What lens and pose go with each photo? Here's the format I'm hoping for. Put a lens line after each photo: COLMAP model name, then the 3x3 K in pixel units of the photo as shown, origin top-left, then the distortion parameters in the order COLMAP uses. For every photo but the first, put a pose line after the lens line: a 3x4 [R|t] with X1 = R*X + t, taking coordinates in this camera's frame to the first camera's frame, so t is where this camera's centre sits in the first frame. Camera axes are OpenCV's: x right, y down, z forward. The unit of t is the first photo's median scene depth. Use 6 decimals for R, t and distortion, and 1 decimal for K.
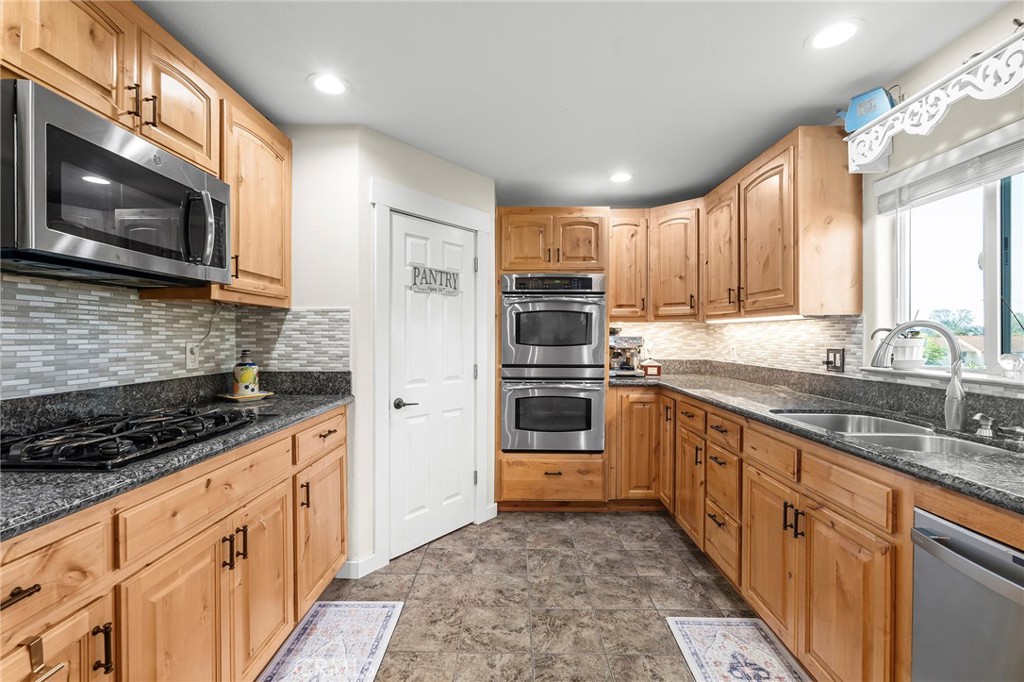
lens RADIAL K [[471.7, 0, 512.0], [0, 471.7, 341.0], [0, 0, 1]] dist [-0.001071, -0.000077]
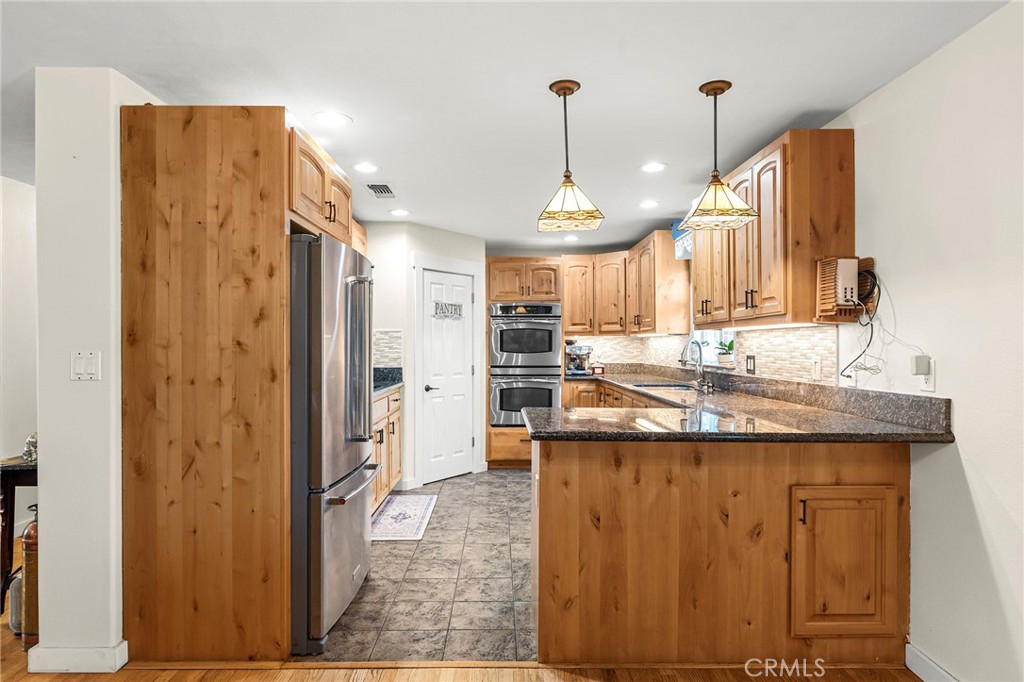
lens RADIAL K [[592.3, 0, 512.0], [0, 592.3, 341.0], [0, 0, 1]] dist [0.001115, 0.000076]
pose [[0.999619, -0.002850, 0.027452, -0.005106], [0.003359, 0.999823, -0.018497, 0.007579], [-0.027395, 0.018582, 0.999452, -0.819728]]
